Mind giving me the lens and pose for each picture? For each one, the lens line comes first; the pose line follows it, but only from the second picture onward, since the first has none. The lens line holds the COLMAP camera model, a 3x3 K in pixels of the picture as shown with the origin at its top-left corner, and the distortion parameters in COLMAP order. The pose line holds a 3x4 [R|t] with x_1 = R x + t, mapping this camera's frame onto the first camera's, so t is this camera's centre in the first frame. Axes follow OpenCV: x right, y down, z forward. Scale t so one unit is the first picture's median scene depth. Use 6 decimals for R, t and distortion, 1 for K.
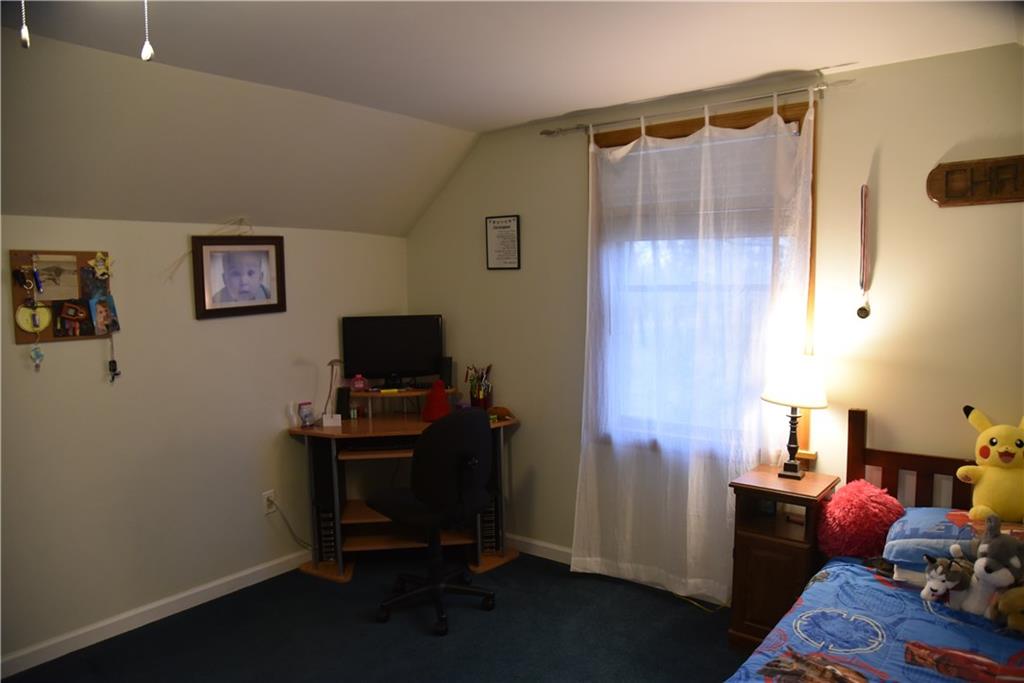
lens RADIAL K [[701.1, 0, 505.8], [0, 701.1, 345.5], [0, 0, 1]] dist [-0.109729, 0.057694]
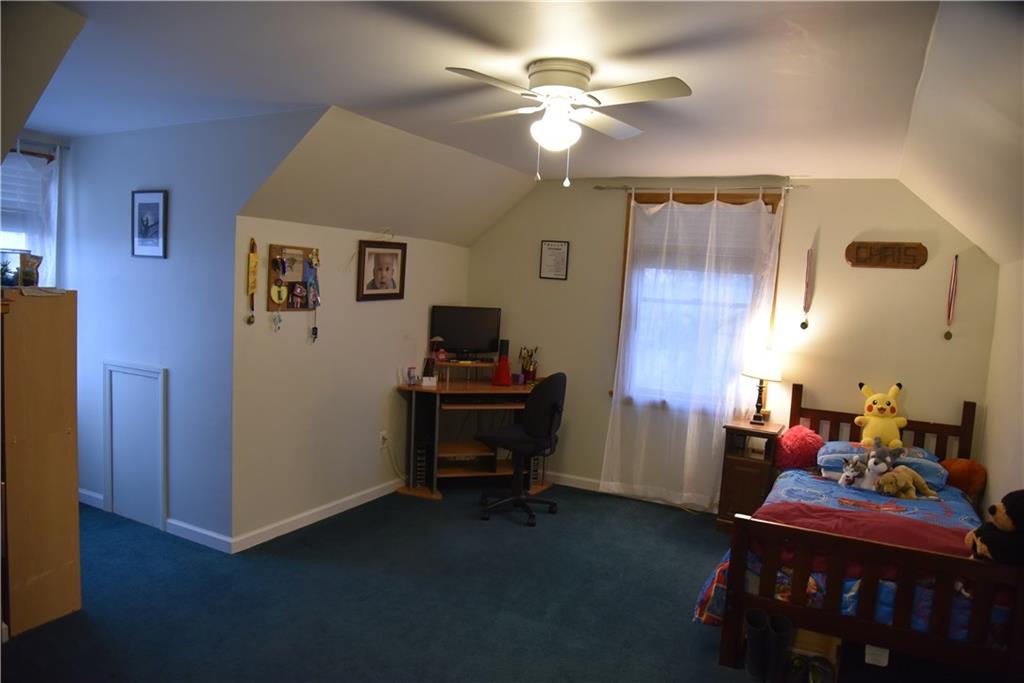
lens RADIAL K [[703.2, 0, 513.5], [0, 703.2, 344.7], [0, 0, 1]] dist [-0.116875, 0.082324]
pose [[0.978943, 0.054592, 0.196699, -0.447085], [-0.055345, 0.998466, -0.001670, 0.036627], [-0.196489, -0.009251, 0.980462, -0.455976]]
